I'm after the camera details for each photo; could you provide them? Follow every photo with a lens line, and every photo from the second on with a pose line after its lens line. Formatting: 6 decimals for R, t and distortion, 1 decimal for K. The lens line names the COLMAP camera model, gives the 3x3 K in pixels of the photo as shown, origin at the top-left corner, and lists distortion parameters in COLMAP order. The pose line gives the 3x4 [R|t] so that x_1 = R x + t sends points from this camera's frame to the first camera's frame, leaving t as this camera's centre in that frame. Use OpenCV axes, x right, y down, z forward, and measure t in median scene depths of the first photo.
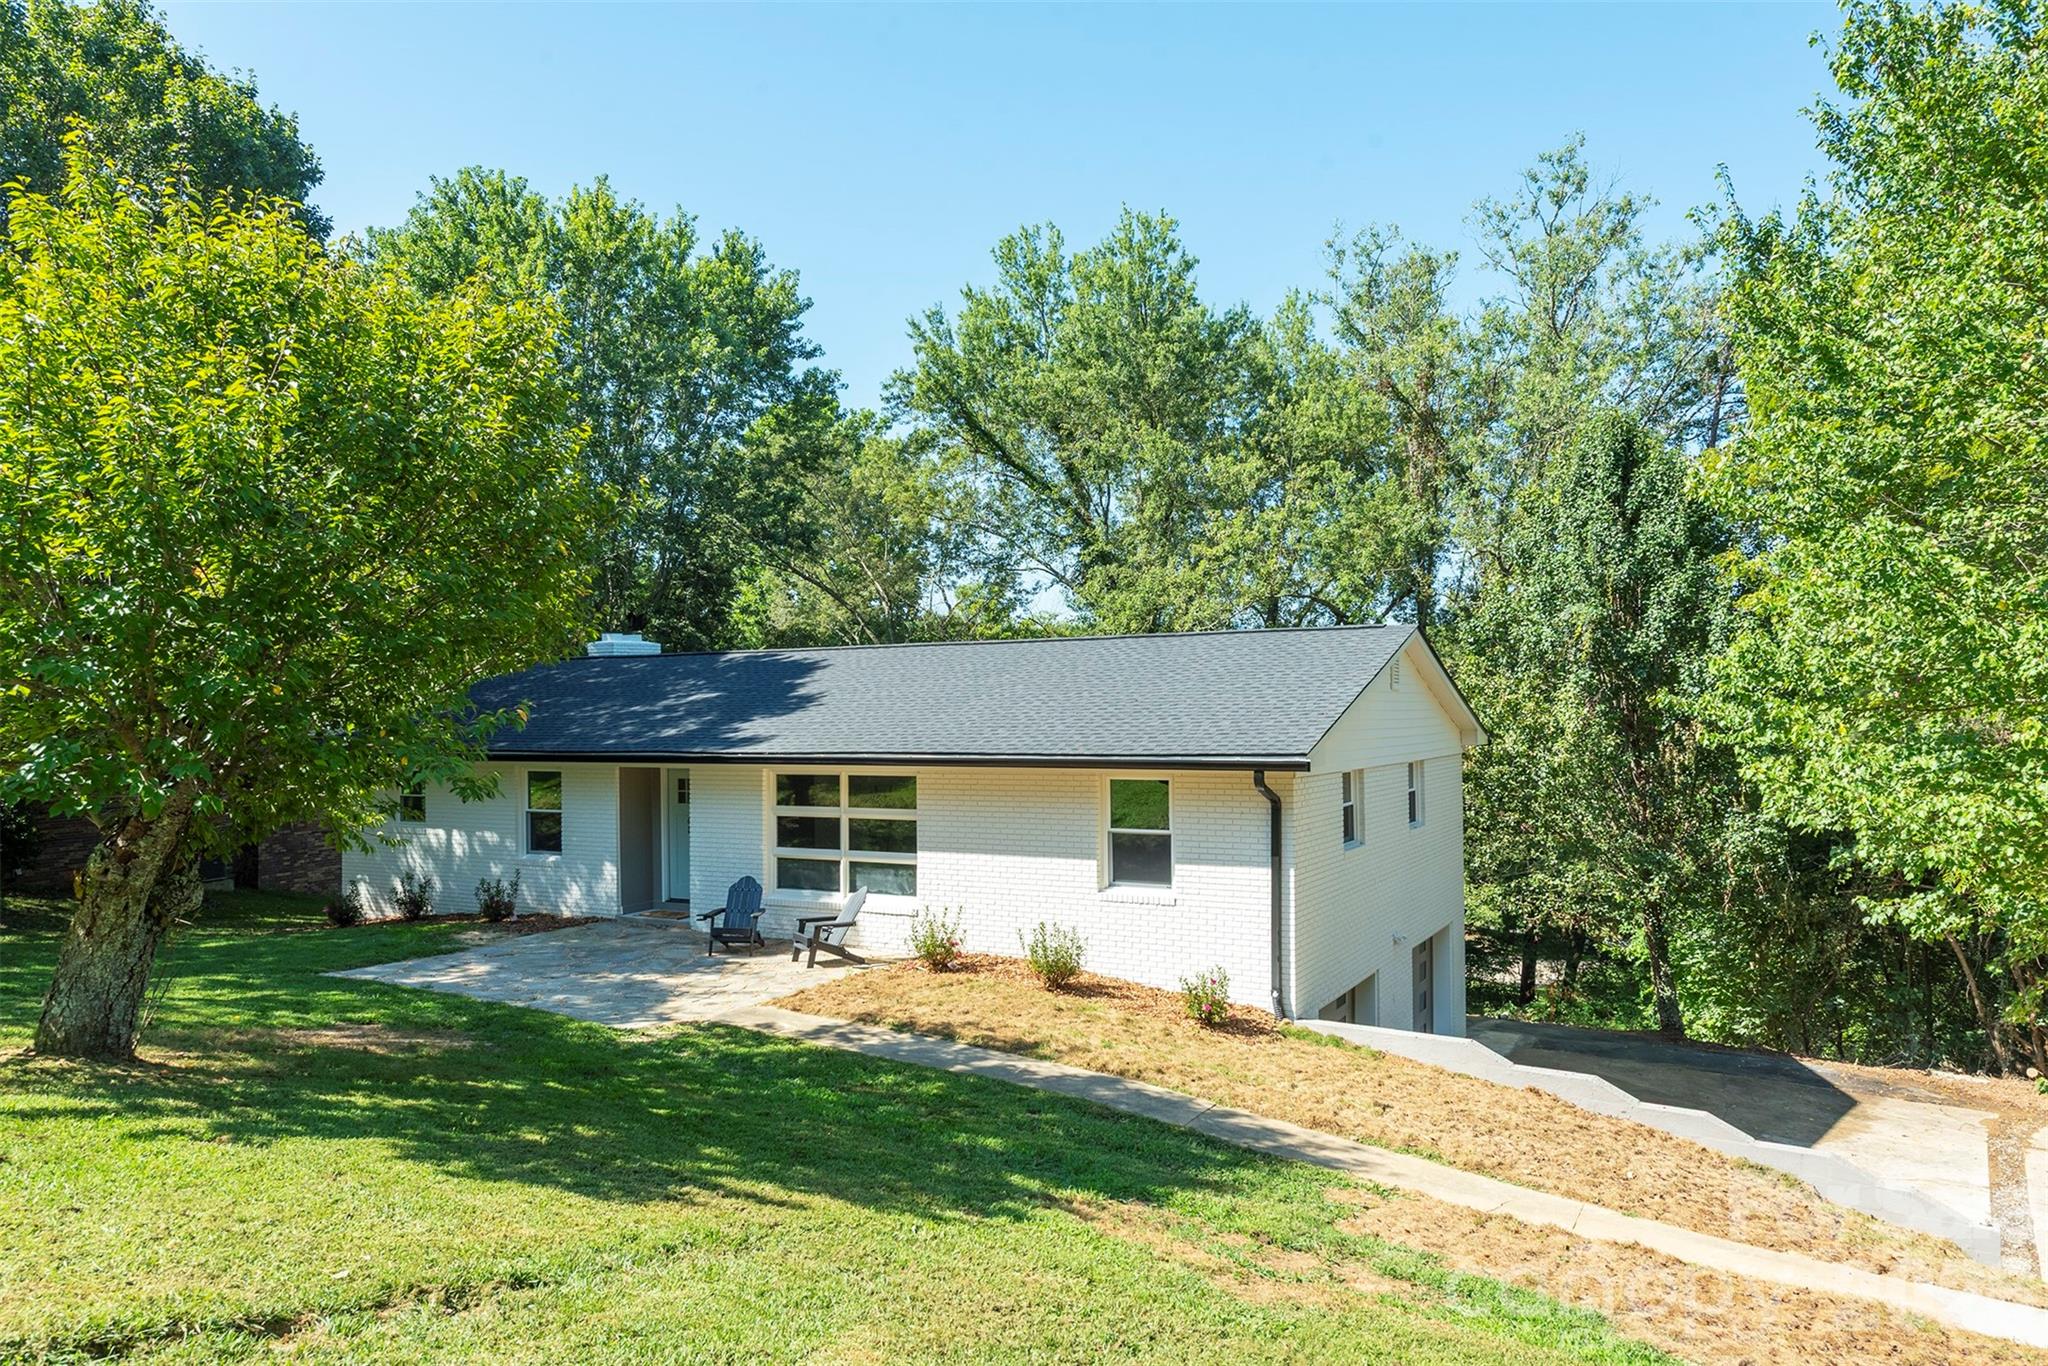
lens RADIAL K [[1420.2, 0, 1019.7], [0, 1420.2, 696.0], [0, 0, 1]] dist [0.023117, -0.008790]
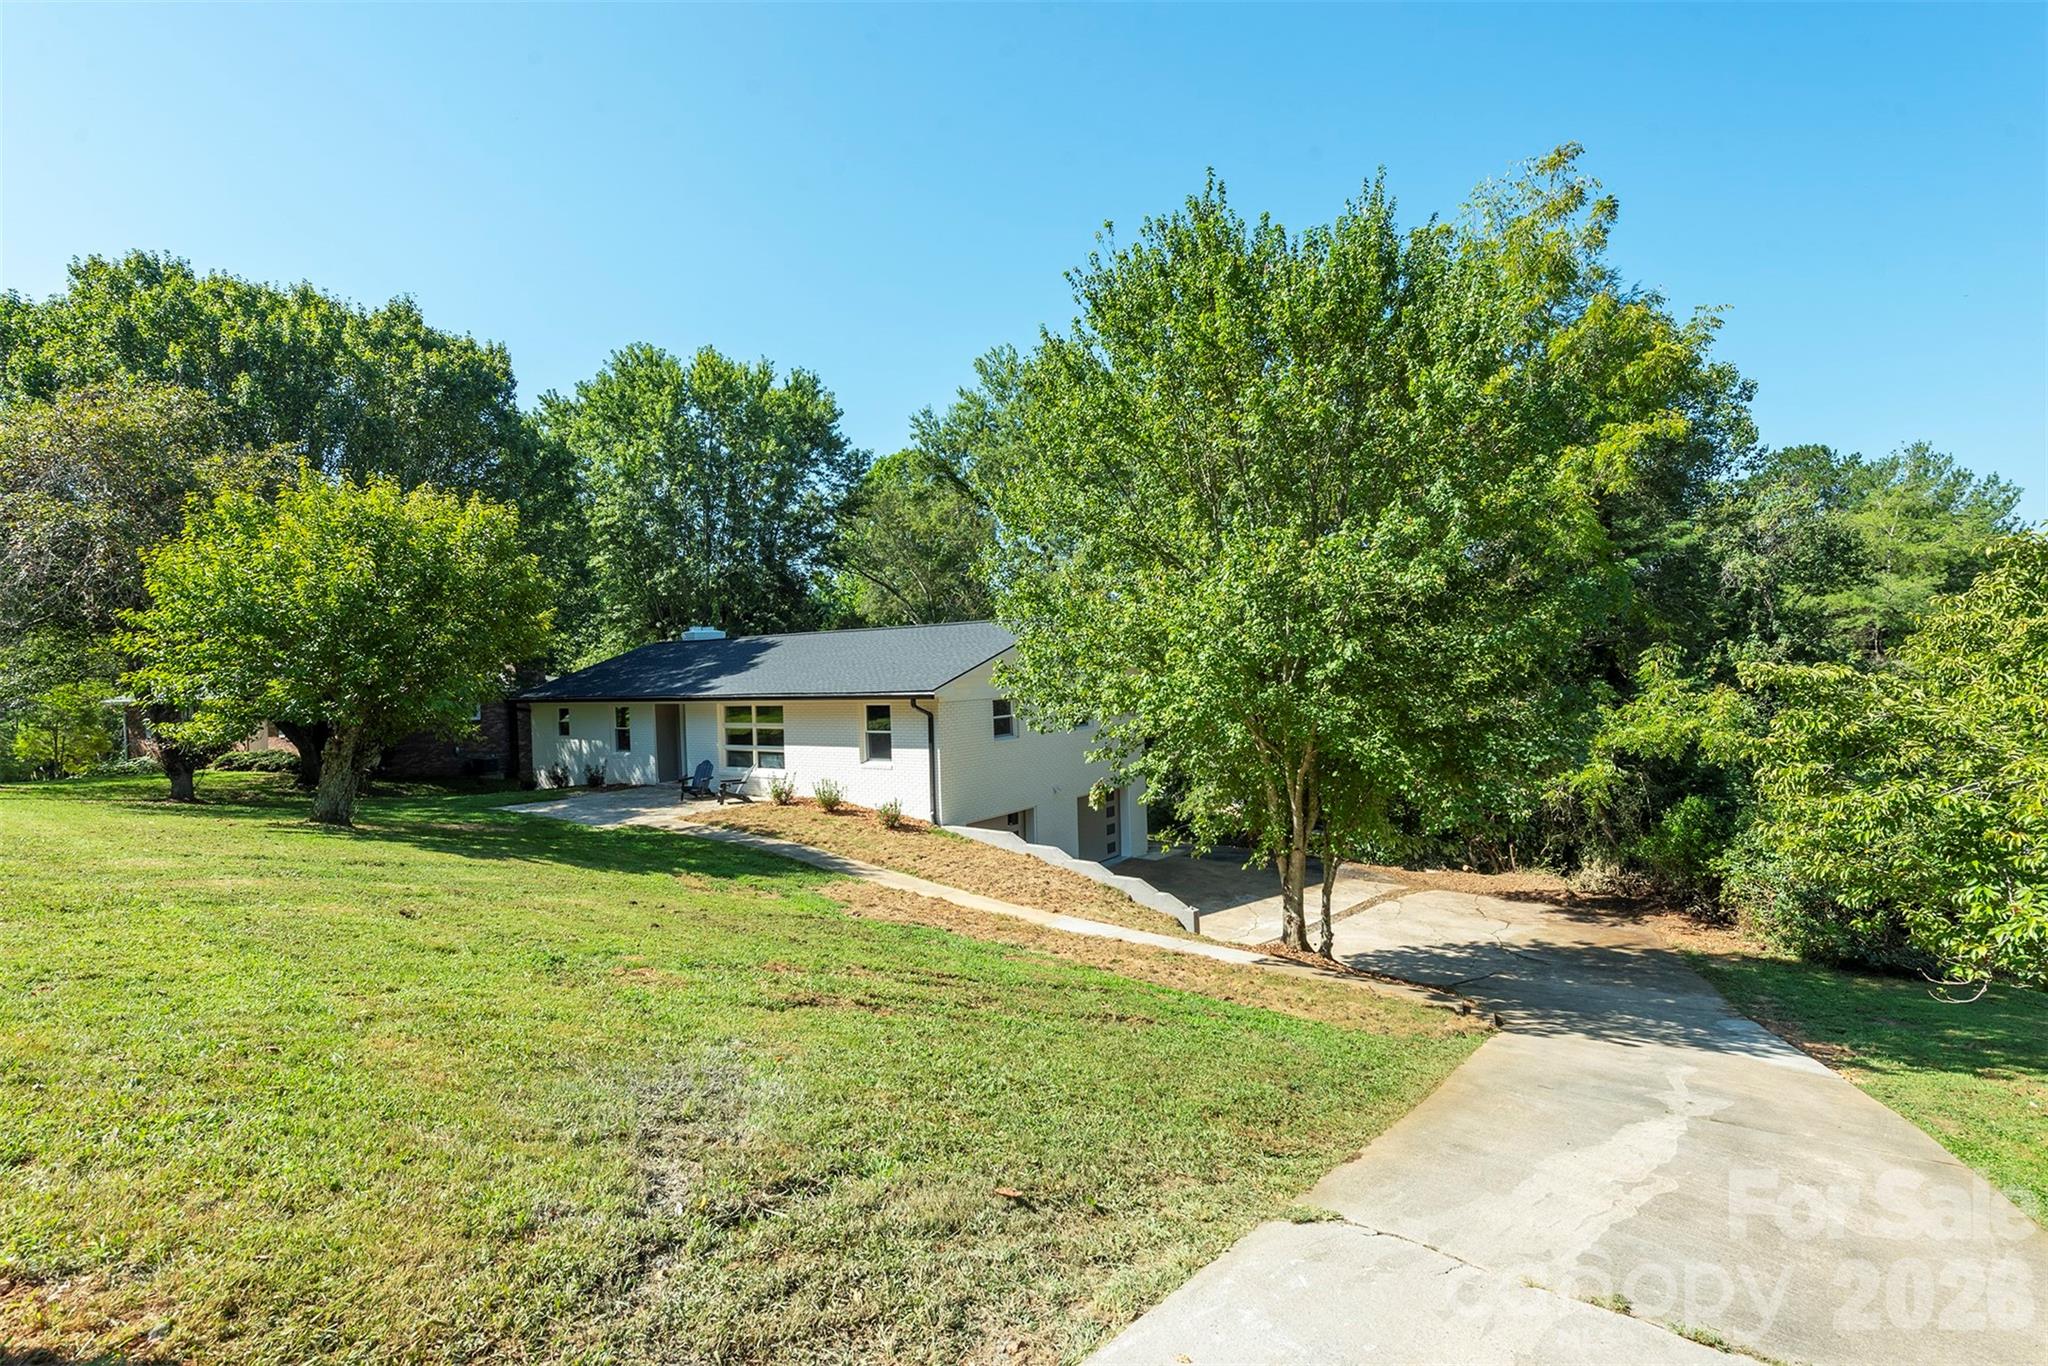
lens RADIAL K [[1070.9, 0, 1026.3], [0, 1070.9, 671.3], [0, 0, 1]] dist [0.016150, -0.004914]
pose [[0.992444, -0.023343, -0.120459, 0.400060], [0.026126, 0.999426, 0.021575, -0.011609], [0.119886, -0.024559, 0.992484, -0.363706]]
